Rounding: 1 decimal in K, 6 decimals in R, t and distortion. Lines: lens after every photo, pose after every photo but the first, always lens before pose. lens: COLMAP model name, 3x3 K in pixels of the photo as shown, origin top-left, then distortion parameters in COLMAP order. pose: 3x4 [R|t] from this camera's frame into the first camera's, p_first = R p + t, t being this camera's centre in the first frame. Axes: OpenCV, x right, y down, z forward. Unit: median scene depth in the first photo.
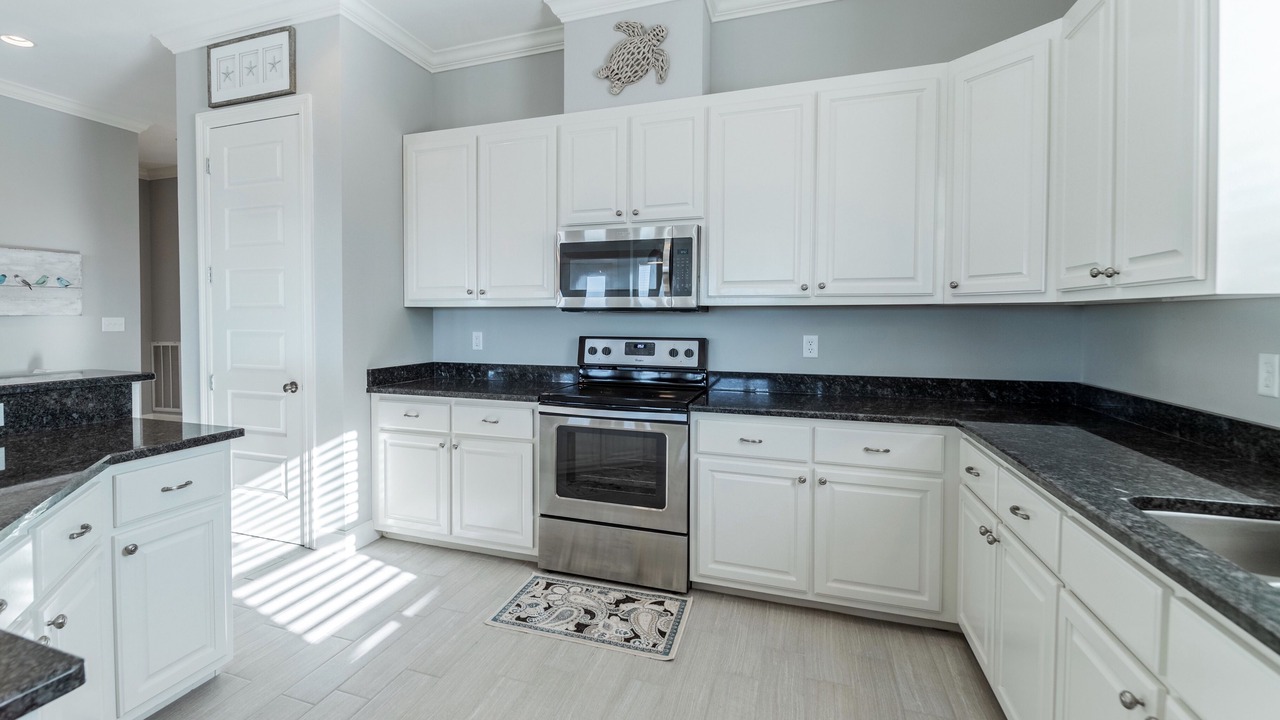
lens RADIAL K [[580.0, 0, 582.2], [0, 580.0, 330.5], [0, 0, 1]] dist [0.001609, -0.000029]
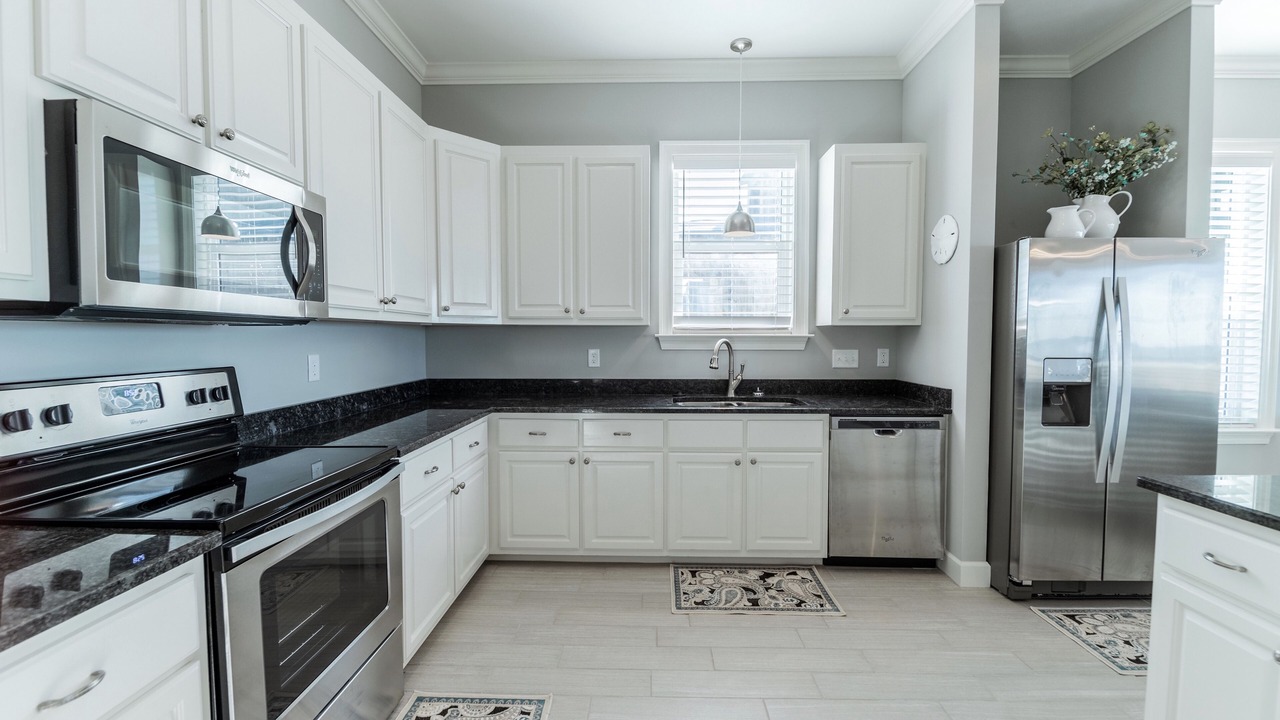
lens RADIAL K [[526.8, 0, 636.5], [0, 526.8, 356.6], [0, 0, 1]] dist [0.004736, -0.009202]
pose [[-0.325746, -0.040107, 0.944606, -0.482667], [0.021008, 0.998546, 0.049642, -0.017219], [-0.945224, 0.036015, -0.324430, 0.796645]]
